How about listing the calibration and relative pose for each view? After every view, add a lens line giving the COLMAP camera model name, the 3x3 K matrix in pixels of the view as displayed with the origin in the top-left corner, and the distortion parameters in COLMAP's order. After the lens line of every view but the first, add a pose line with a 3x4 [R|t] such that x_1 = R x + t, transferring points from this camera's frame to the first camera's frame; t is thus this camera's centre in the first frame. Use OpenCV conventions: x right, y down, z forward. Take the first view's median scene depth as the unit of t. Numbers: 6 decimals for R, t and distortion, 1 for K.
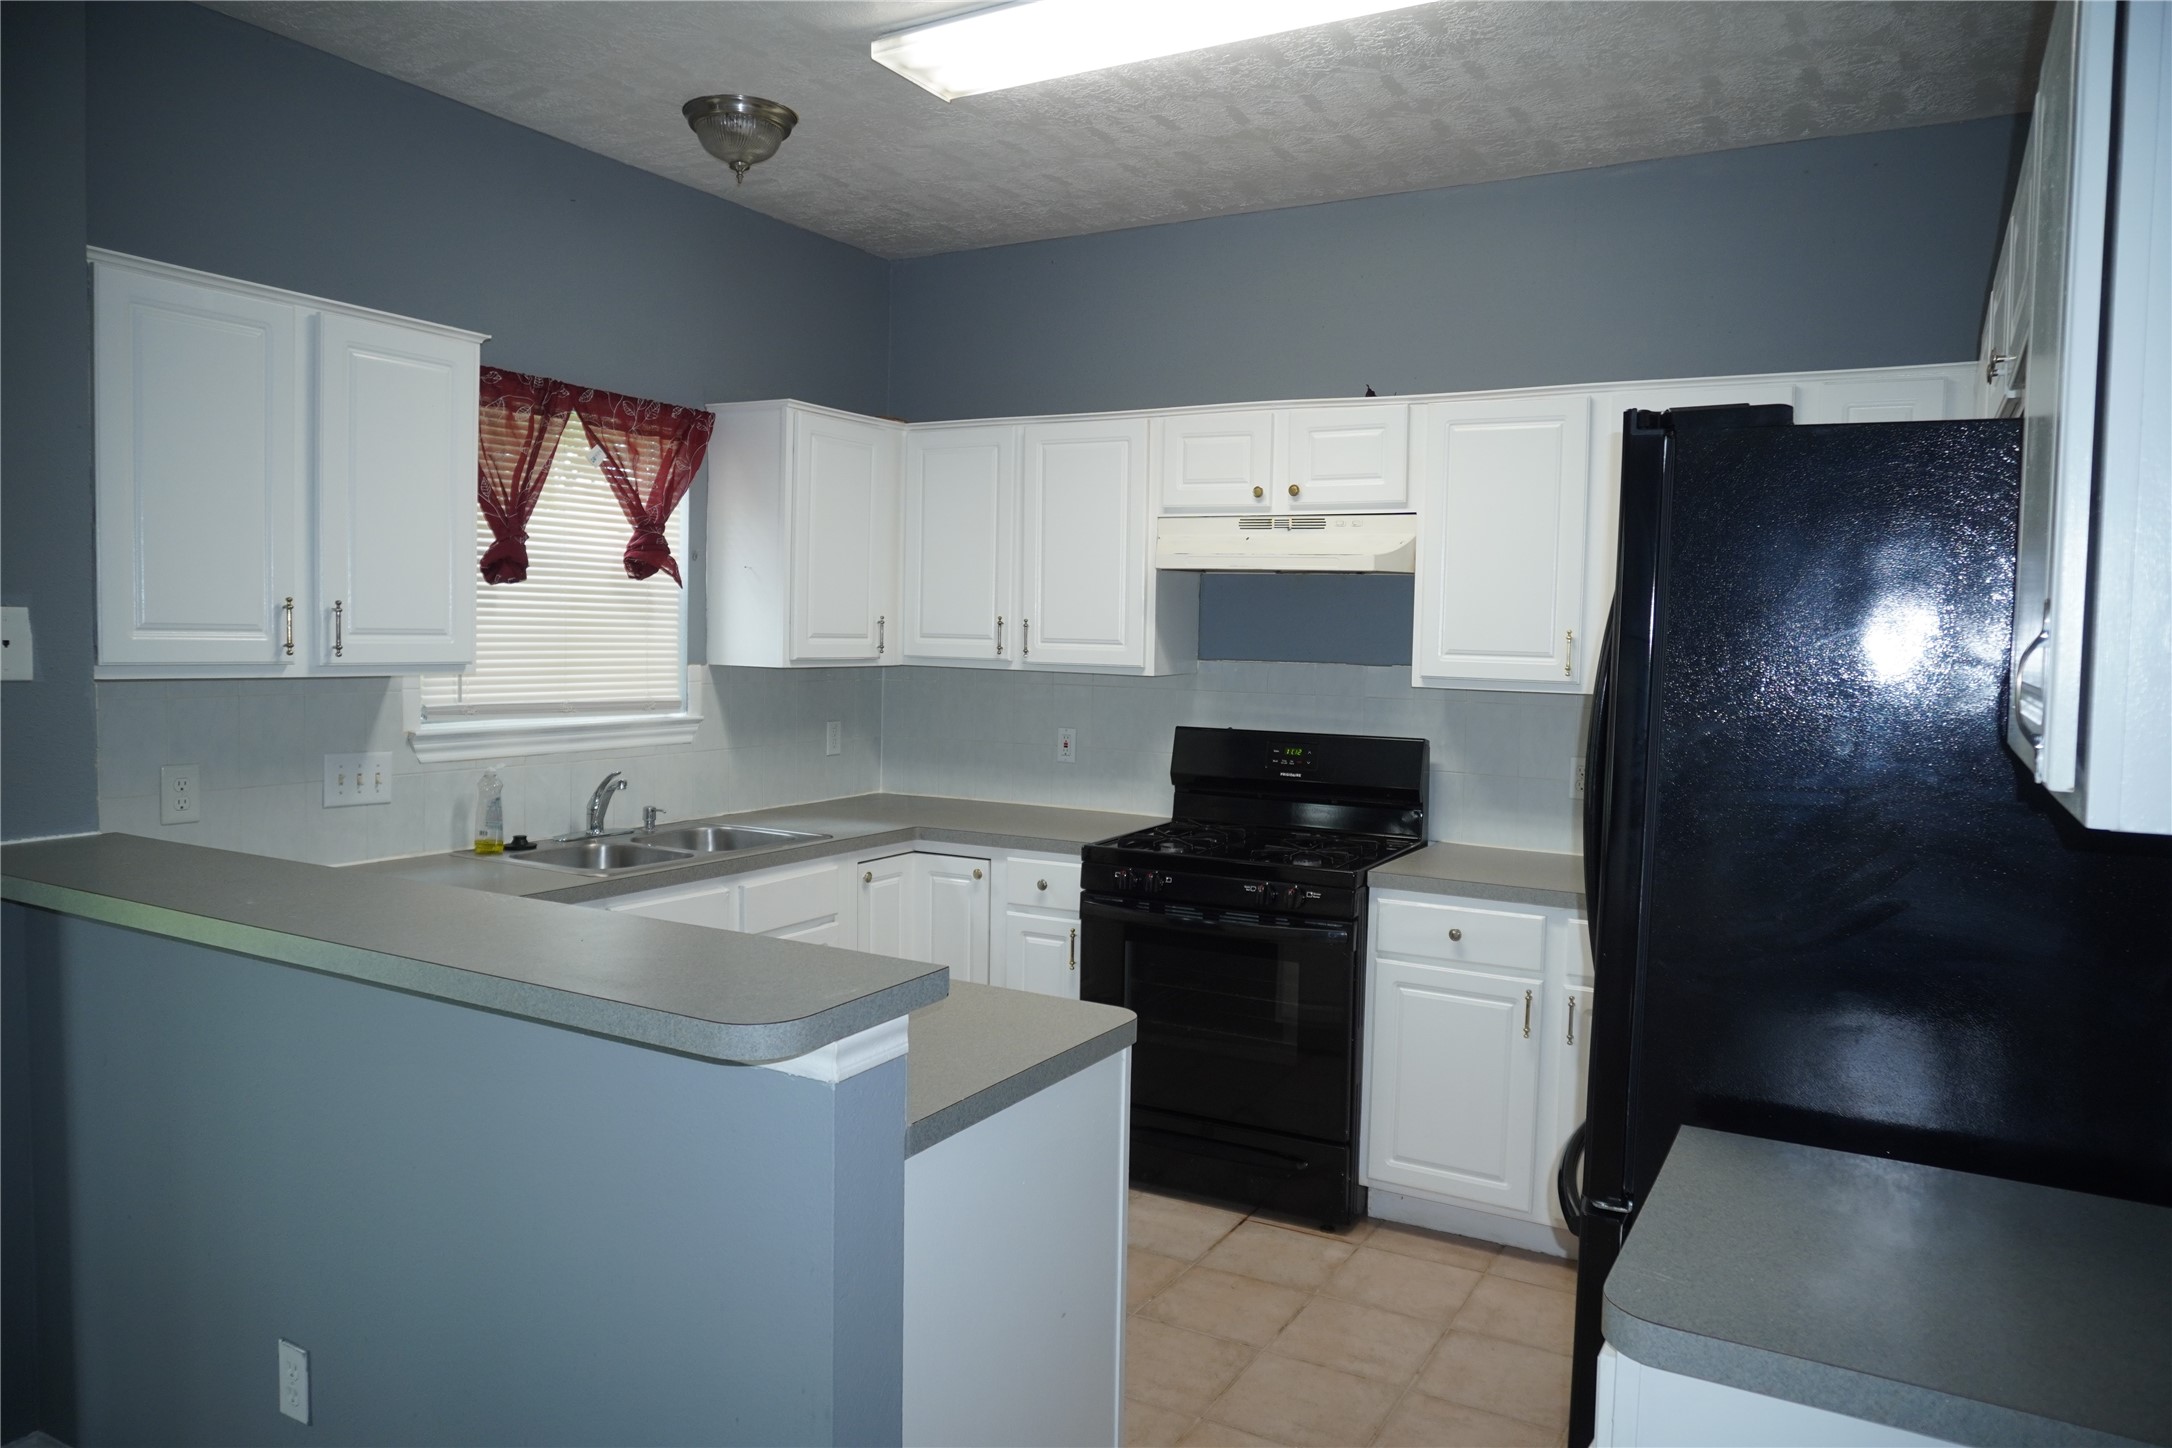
lens RADIAL K [[1445.7, 0, 1088.4], [0, 1445.7, 718.7], [0, 0, 1]] dist [-0.048126, 0.031802]
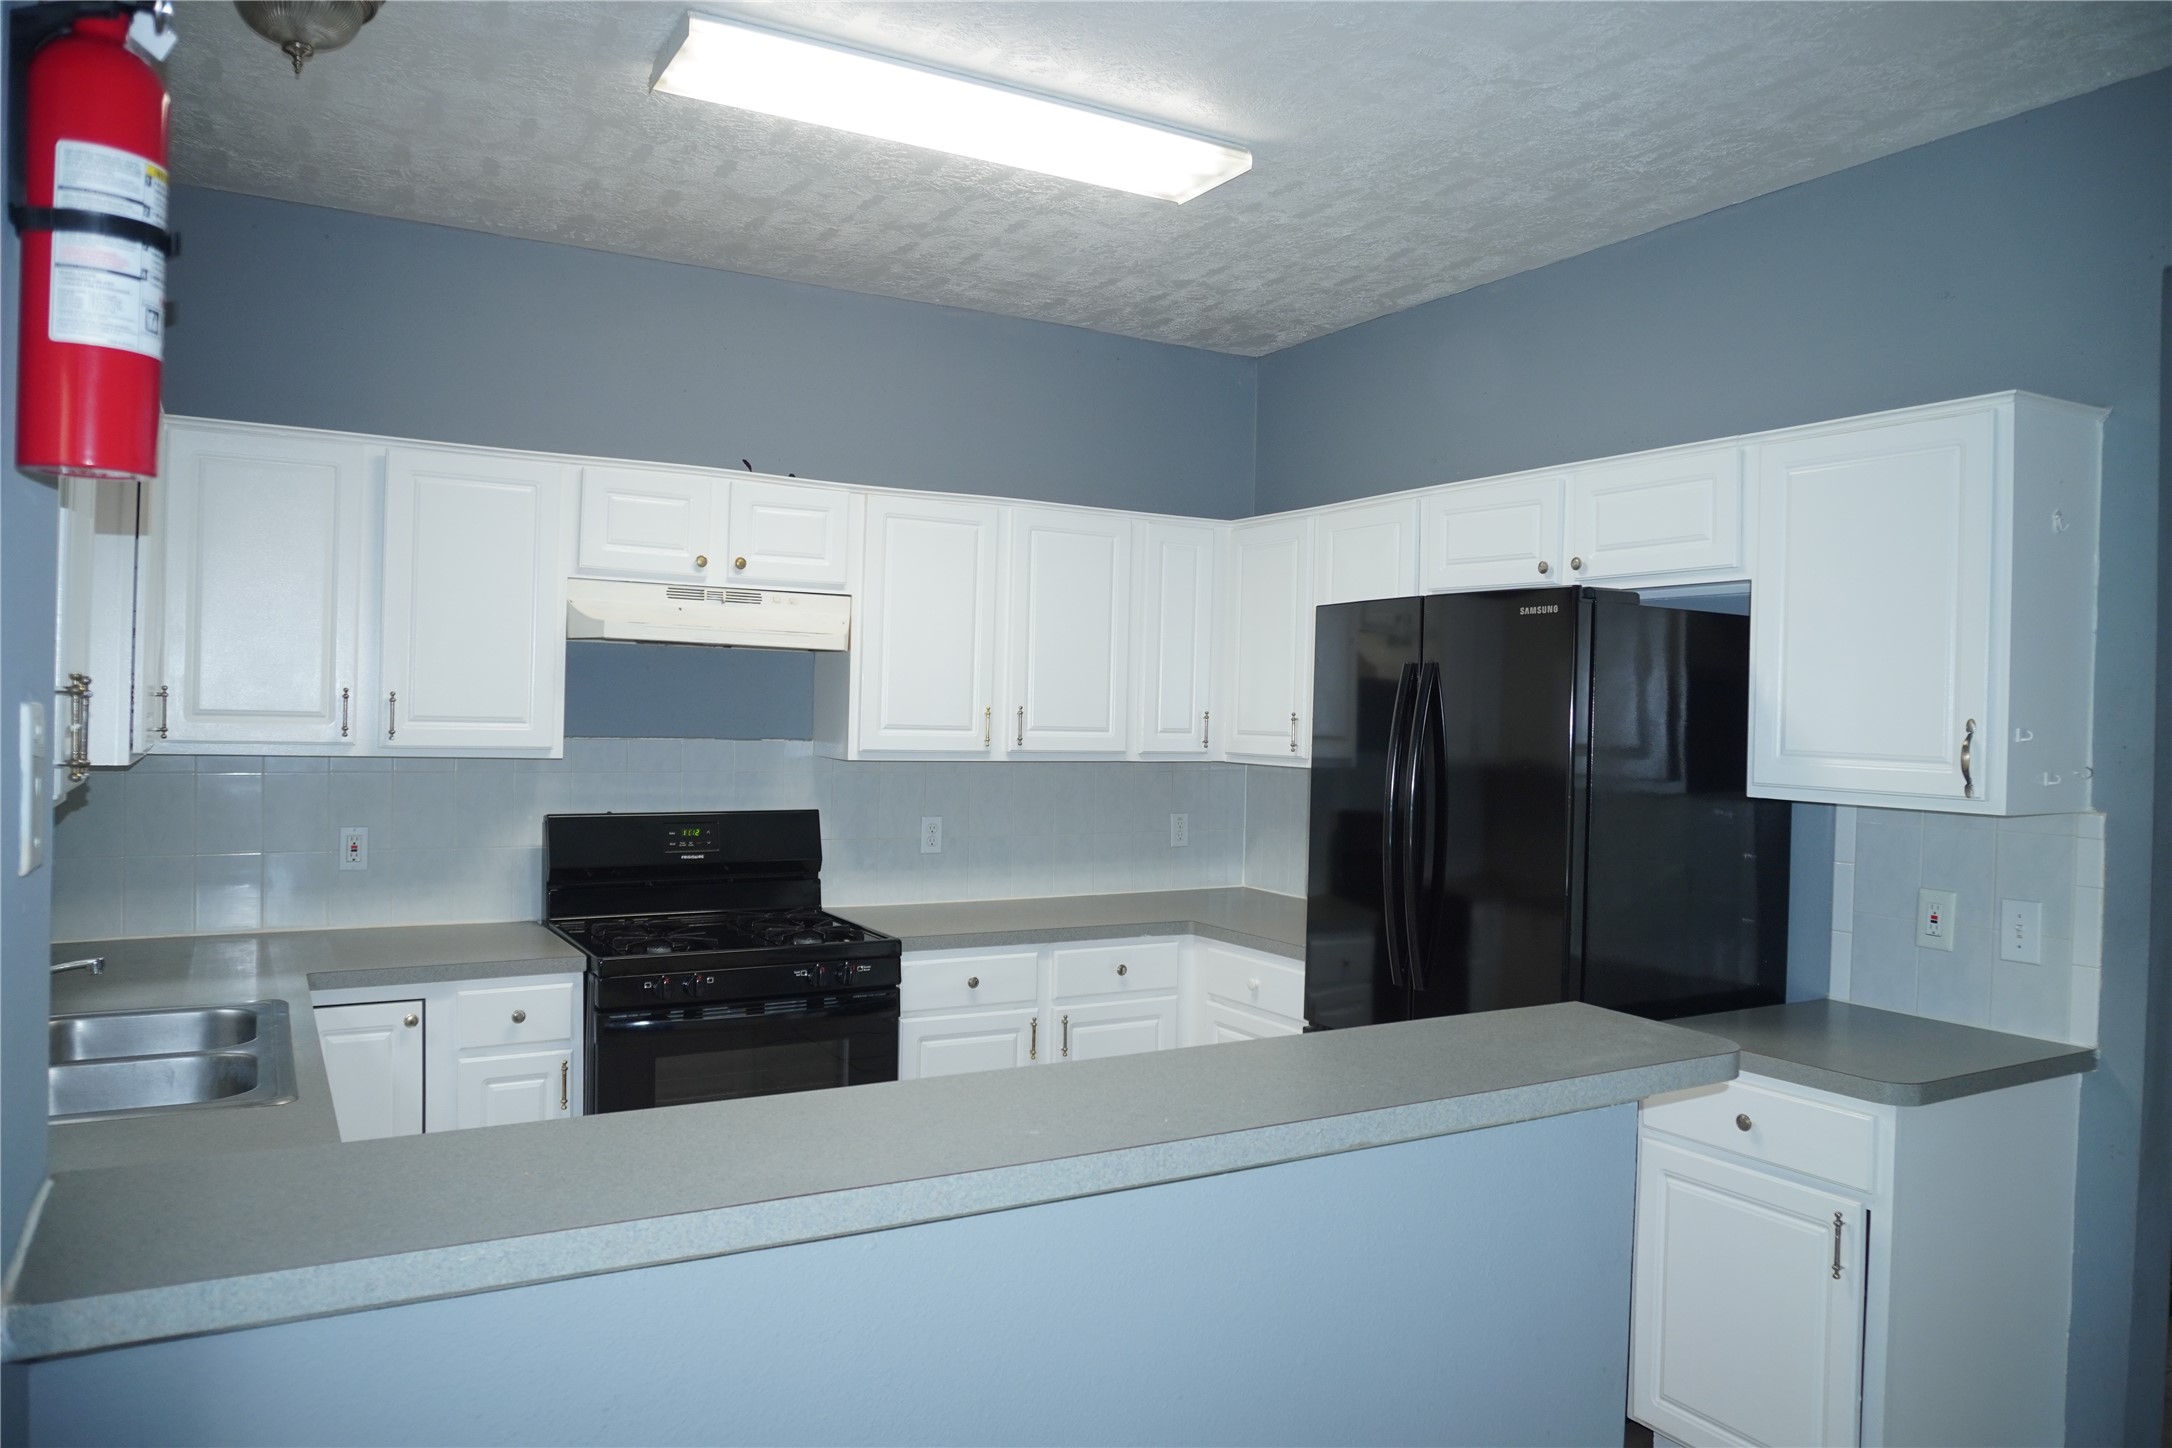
lens RADIAL K [[1483.5, 0, 1081.5], [0, 1483.5, 721.0], [0, 0, 1]] dist [-0.059409, 0.024274]
pose [[0.510829, -0.014352, 0.859563, -0.596910], [0.041431, 0.999110, -0.007940, -0.034171], [-0.858684, 0.039669, 0.510969, 0.295093]]
